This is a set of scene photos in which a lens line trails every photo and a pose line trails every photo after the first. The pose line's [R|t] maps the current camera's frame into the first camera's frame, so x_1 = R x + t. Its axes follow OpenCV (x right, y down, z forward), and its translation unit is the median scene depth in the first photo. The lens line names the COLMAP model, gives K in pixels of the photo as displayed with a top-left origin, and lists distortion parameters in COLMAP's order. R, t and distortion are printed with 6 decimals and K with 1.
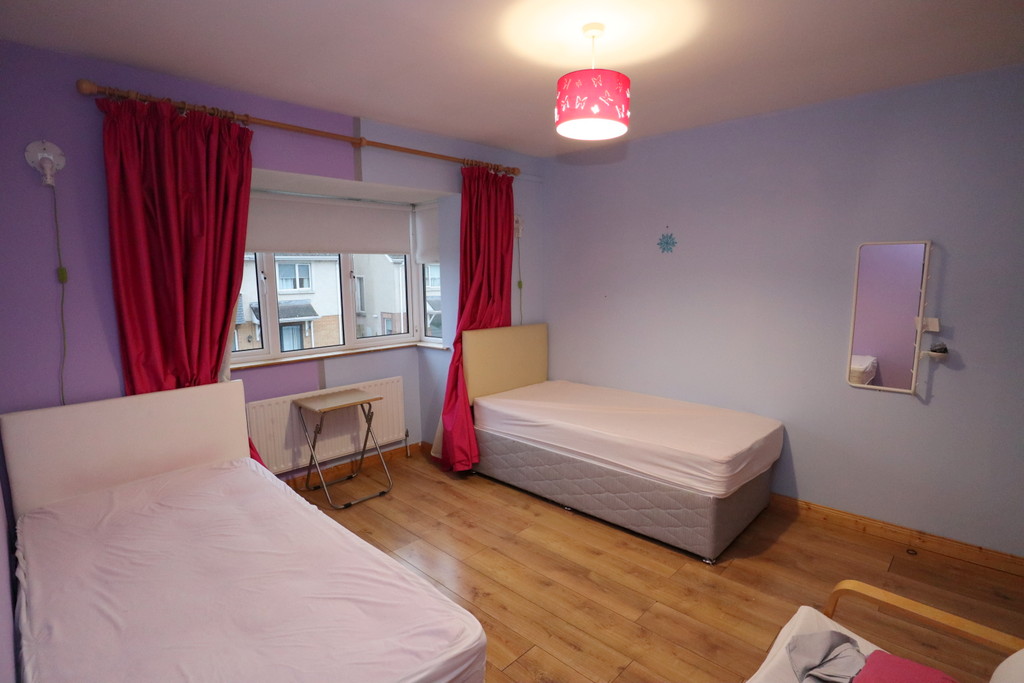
lens RADIAL K [[515.0, 0, 506.8], [0, 515.0, 341.1], [0, 0, 1]] dist [0.002415, 0.001410]
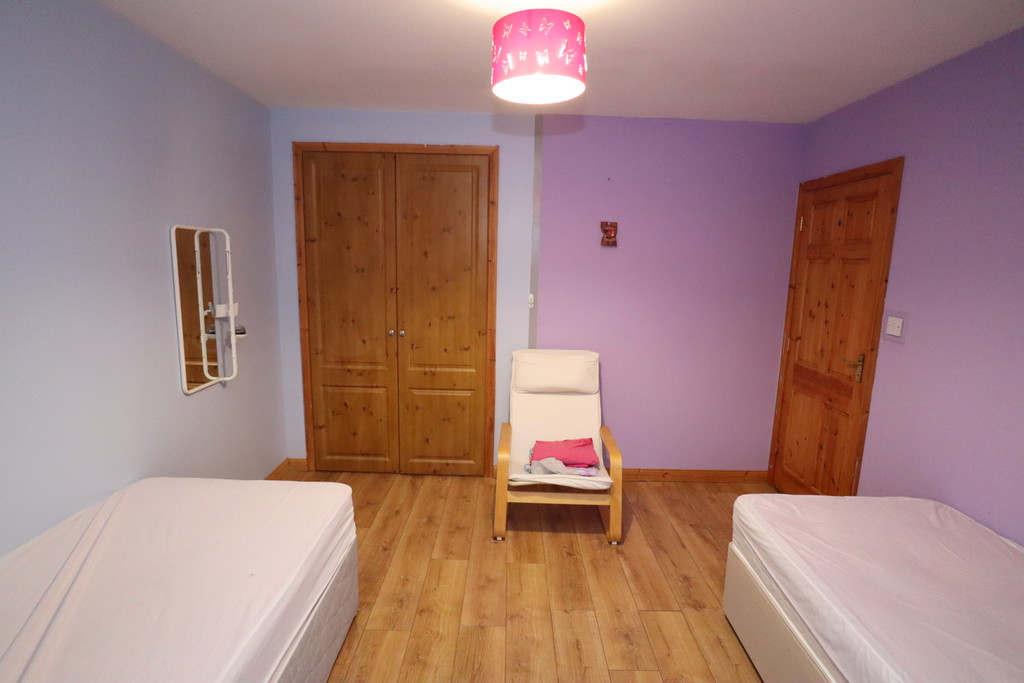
lens RADIAL K [[515.0, 0, 506.8], [0, 515.0, 341.1], [0, 0, 1]] dist [0.002415, 0.001410]
pose [[-0.684405, -0.141514, 0.715237, -0.407389], [0.073765, 0.962510, 0.261023, -0.258910], [-0.725361, 0.231405, -0.648308, 1.587288]]
